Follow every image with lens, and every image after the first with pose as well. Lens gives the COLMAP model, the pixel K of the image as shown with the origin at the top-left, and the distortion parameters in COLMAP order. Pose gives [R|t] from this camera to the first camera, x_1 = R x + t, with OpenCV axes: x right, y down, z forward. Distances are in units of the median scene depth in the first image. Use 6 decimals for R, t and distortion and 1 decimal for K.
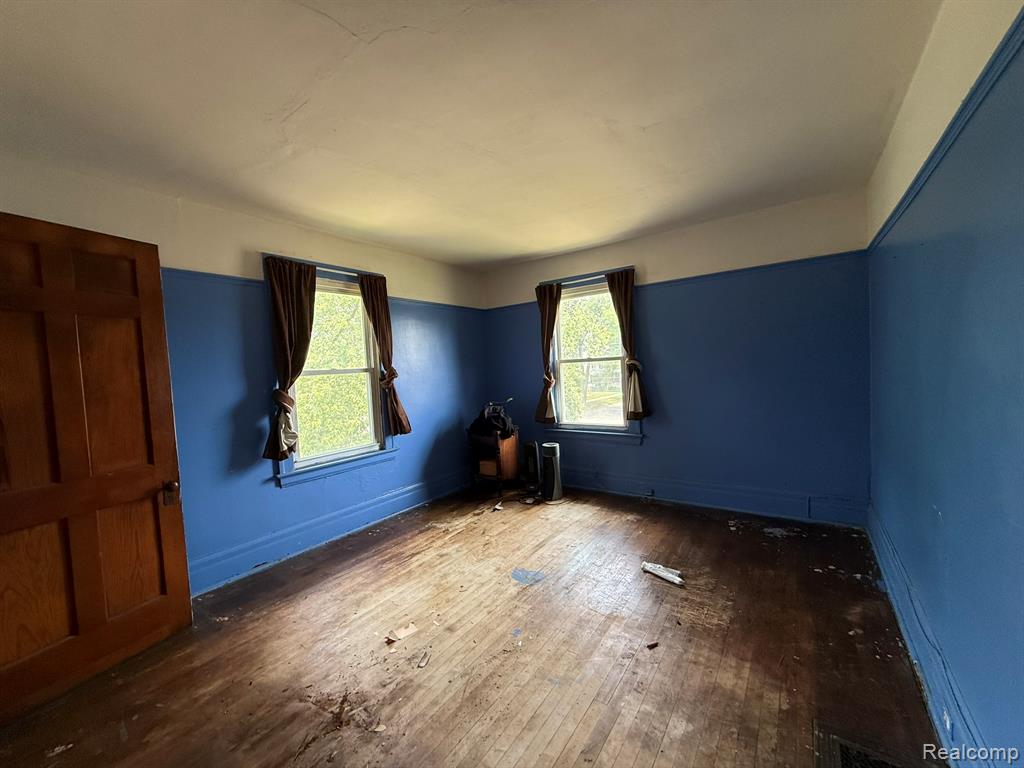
lens RADIAL K [[408.1, 0, 511.1], [0, 408.1, 384.2], [0, 0, 1]] dist [-0.001365, 0.000551]
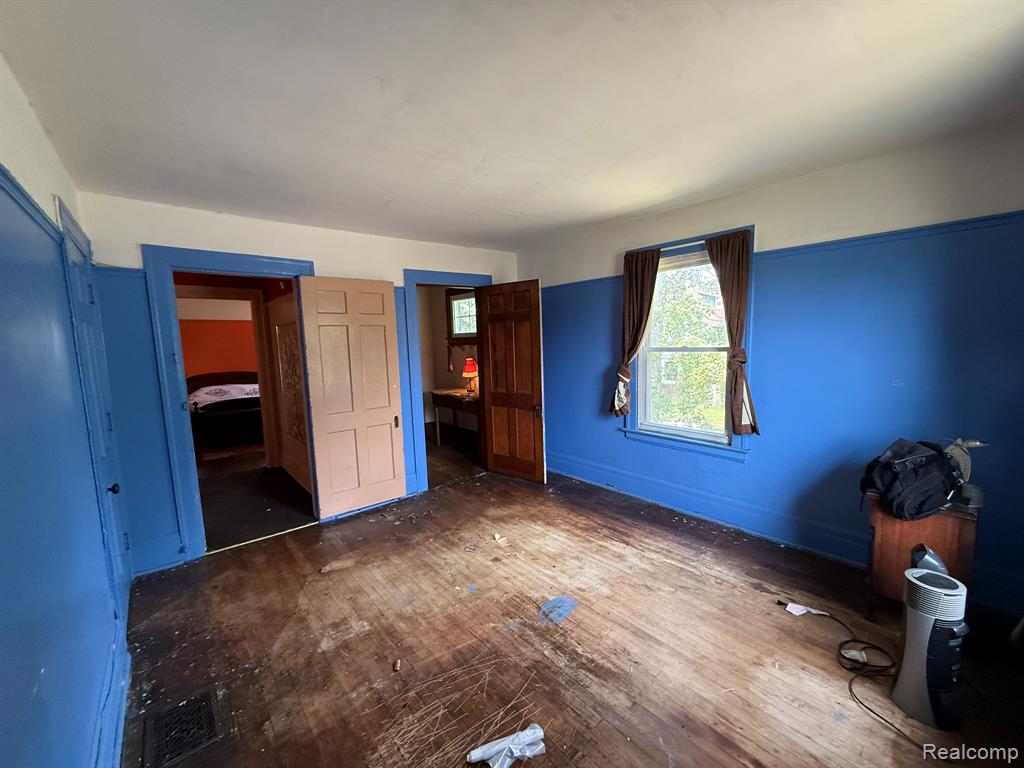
lens RADIAL K [[408.1, 0, 511.7], [0, 408.1, 386.9], [0, 0, 1]] dist [-0.001365, 0.000551]
pose [[-0.239528, 0.172435, -0.955454, 0.711547], [-0.001261, 0.984046, 0.177911, -0.132158], [0.970889, 0.043820, -0.235489, 0.944481]]
